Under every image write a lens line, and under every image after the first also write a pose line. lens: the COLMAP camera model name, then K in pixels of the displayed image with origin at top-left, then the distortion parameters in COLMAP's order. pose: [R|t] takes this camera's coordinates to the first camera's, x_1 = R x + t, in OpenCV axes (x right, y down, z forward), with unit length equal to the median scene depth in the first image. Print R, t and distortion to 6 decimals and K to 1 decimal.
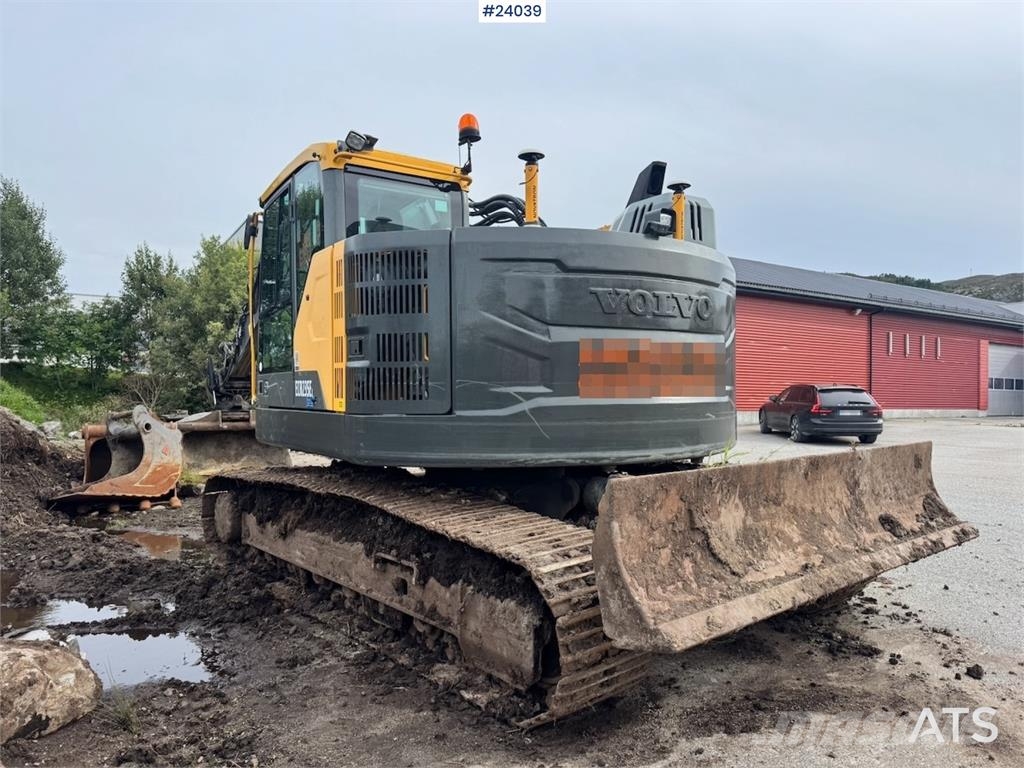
lens RADIAL K [[716.5, 0, 516.2], [0, 716.5, 385.4], [0, 0, 1]] dist [0.068457, -0.085112]
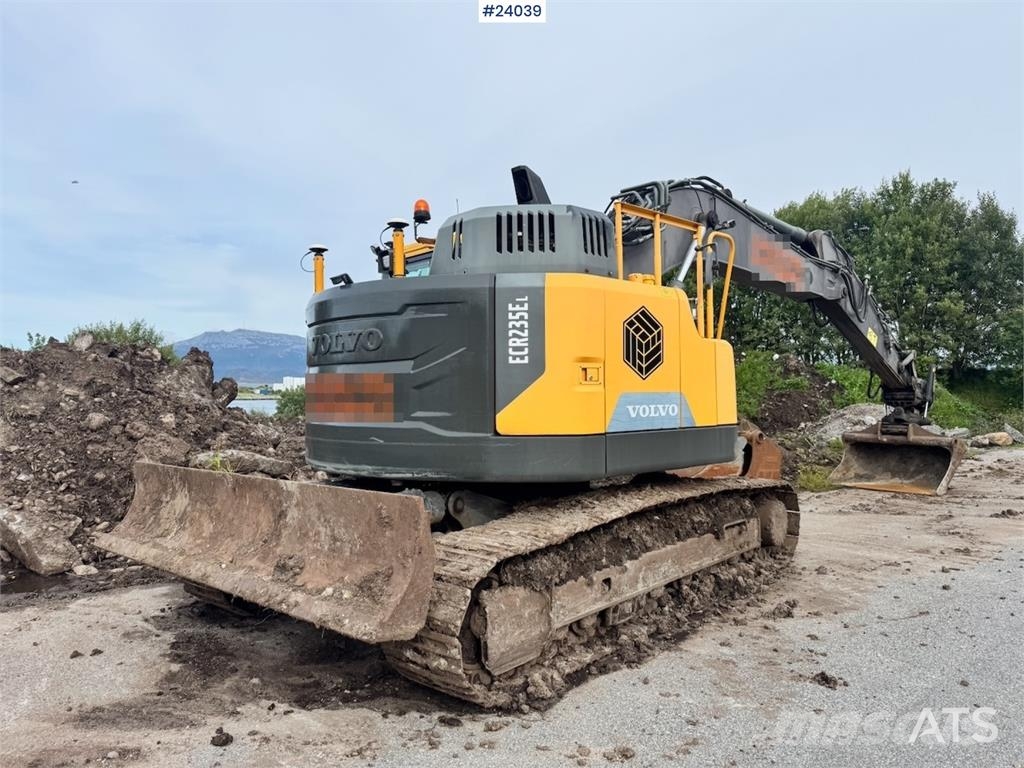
lens RADIAL K [[716.5, 0, 512.0], [0, 716.5, 379.8], [0, 0, 1]] dist [0.068457, -0.085112]
pose [[0.147122, -0.018690, -0.988942, 1.204086], [0.008462, 0.999809, -0.017636, -0.023700], [0.989082, -0.005774, 0.147252, 0.932828]]
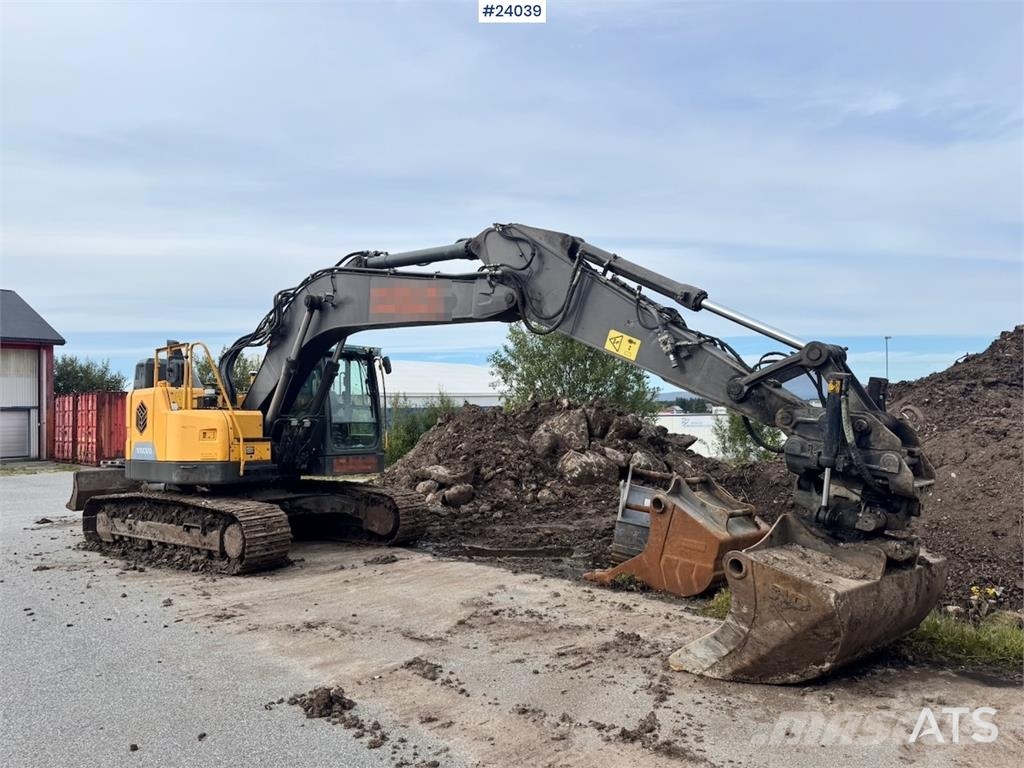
lens RADIAL K [[716.5, 0, 511.5], [0, 716.5, 386.9], [0, 0, 1]] dist [0.068457, -0.085112]
pose [[-0.979868, 0.008934, -0.199448, -0.371010], [0.020403, 0.998249, -0.055526, -0.042520], [0.198603, -0.058478, -0.978334, 3.505443]]
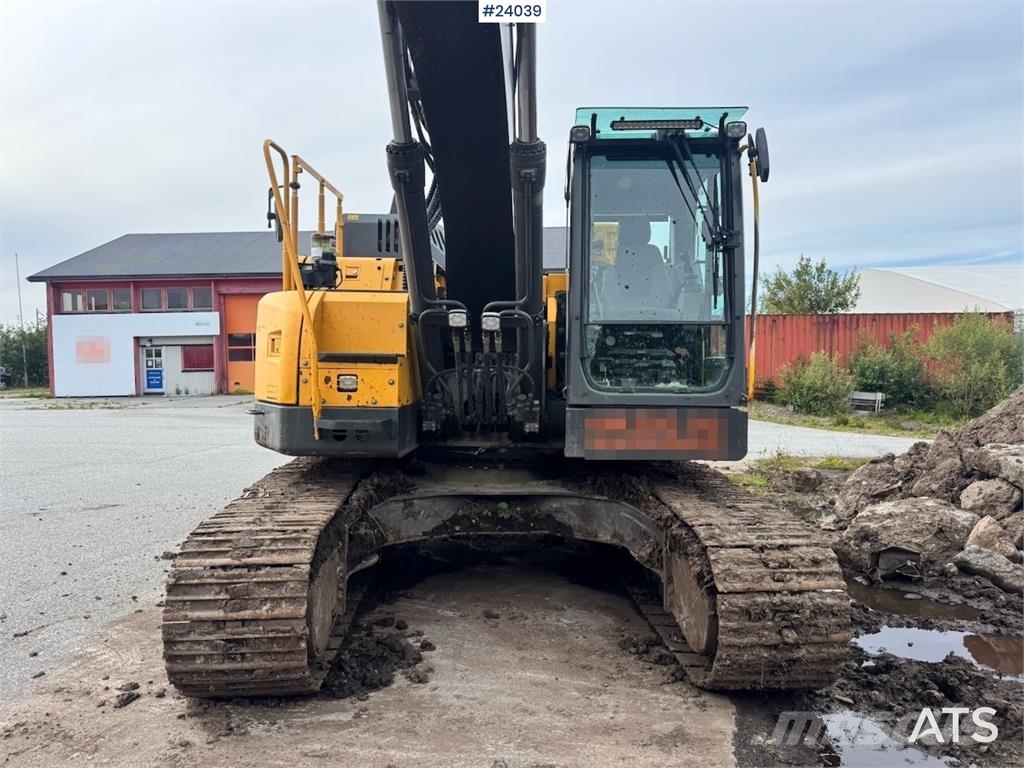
lens RADIAL K [[716.5, 0, 509.0], [0, 716.5, 388.2], [0, 0, 1]] dist [0.068457, -0.085112]
pose [[-0.790111, -0.022042, 0.612568, -0.714046], [-0.005371, 0.999564, 0.029041, -0.013039], [-0.612941, 0.019655, -0.789884, 1.995073]]
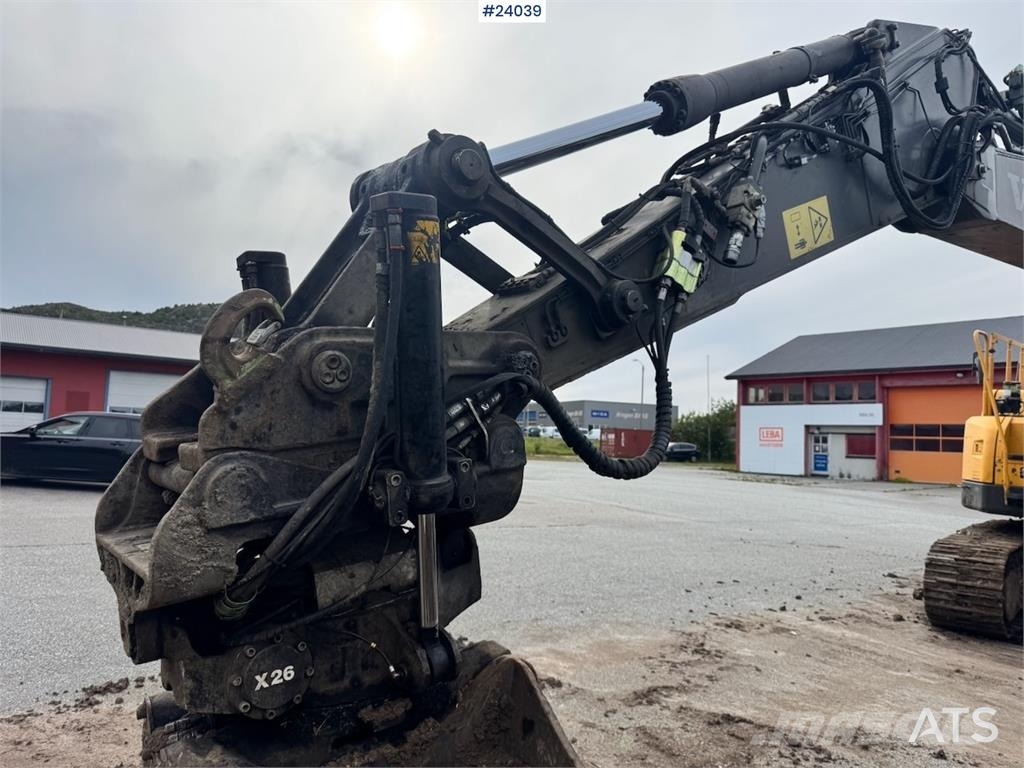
lens RADIAL K [[716.5, 0, 513.3], [0, 716.5, 388.1], [0, 0, 1]] dist [0.068457, -0.085112]
pose [[-0.081243, 0.056842, 0.995072, -1.378224], [-0.055404, 0.996571, -0.061451, -0.016359], [-0.995153, -0.060123, -0.077815, 2.558870]]
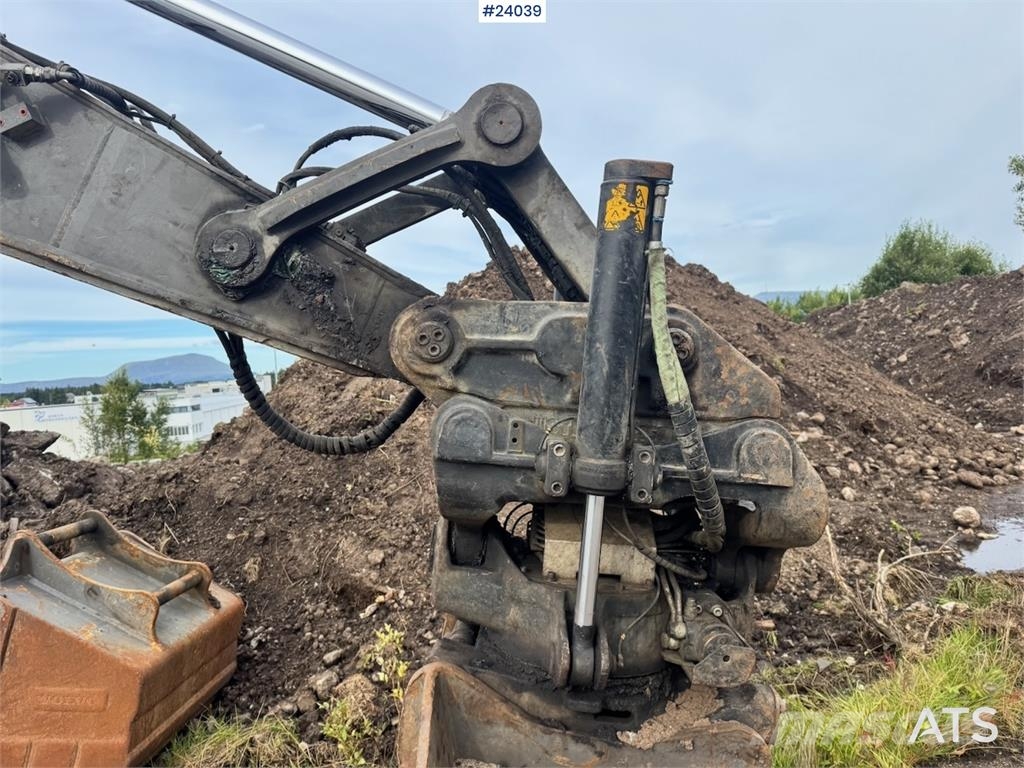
lens RADIAL K [[716.5, 0, 503.6], [0, 716.5, 382.1], [0, 0, 1]] dist [0.068457, -0.085112]
pose [[-0.533188, 0.049561, -0.844544, -0.720720], [0.085400, 0.996336, 0.004553, -0.028259], [0.841675, -0.069697, -0.535467, 2.763612]]
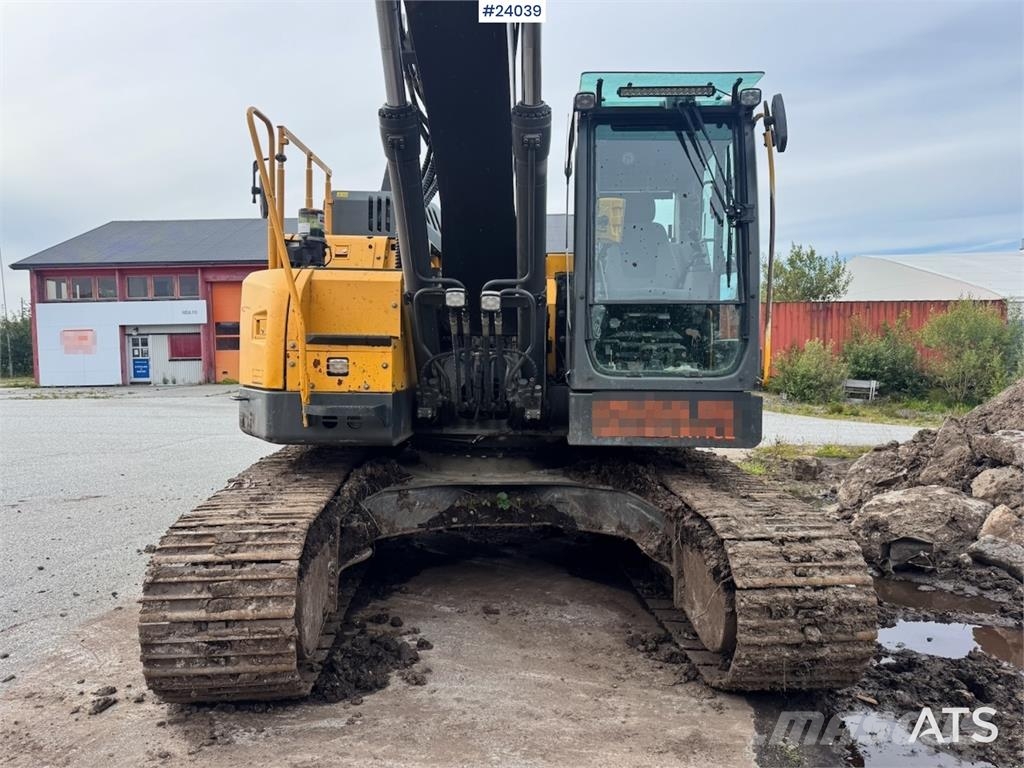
lens RADIAL K [[716.5, 0, 507.1], [0, 716.5, 388.8], [0, 0, 1]] dist [0.068457, -0.085112]
pose [[-0.796836, -0.030040, 0.603448, -0.675981], [-0.004081, 0.999008, 0.044343, -0.005310], [-0.604181, 0.032871, -0.796169, 1.965048]]
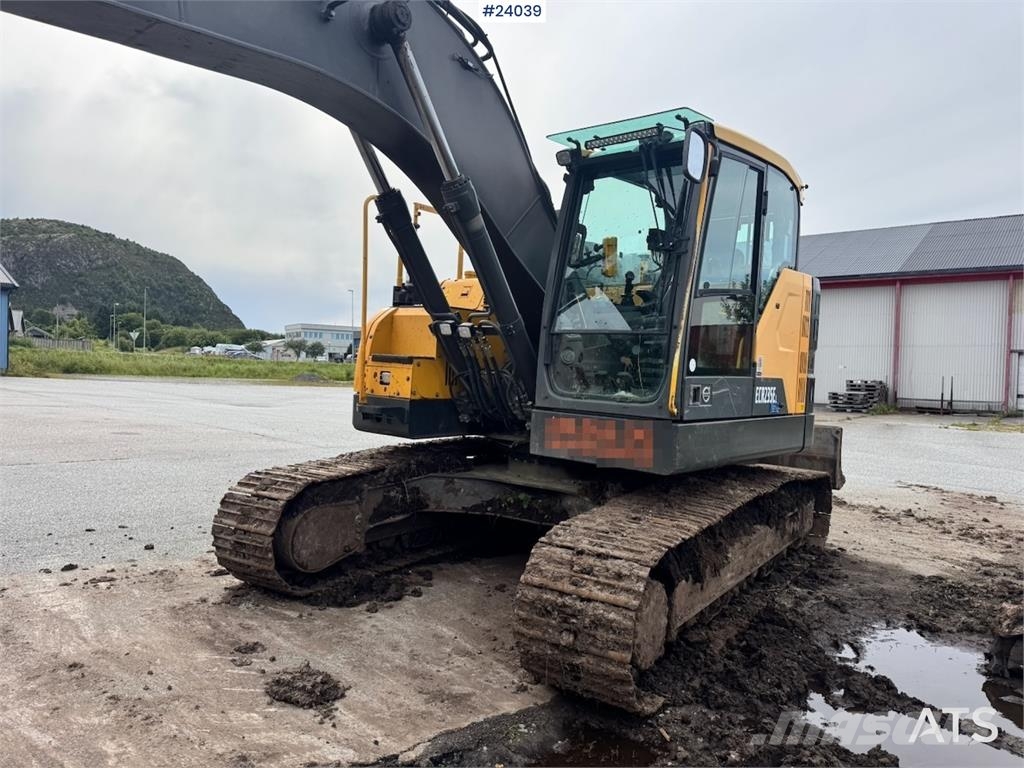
lens RADIAL K [[716.5, 0, 508.8], [0, 716.5, 386.8], [0, 0, 1]] dist [0.068457, -0.085112]
pose [[-0.255492, -0.040156, 0.965977, -1.135329], [-0.044096, 0.998581, 0.029848, -0.020482], [-0.965805, -0.034970, -0.256900, 1.557994]]
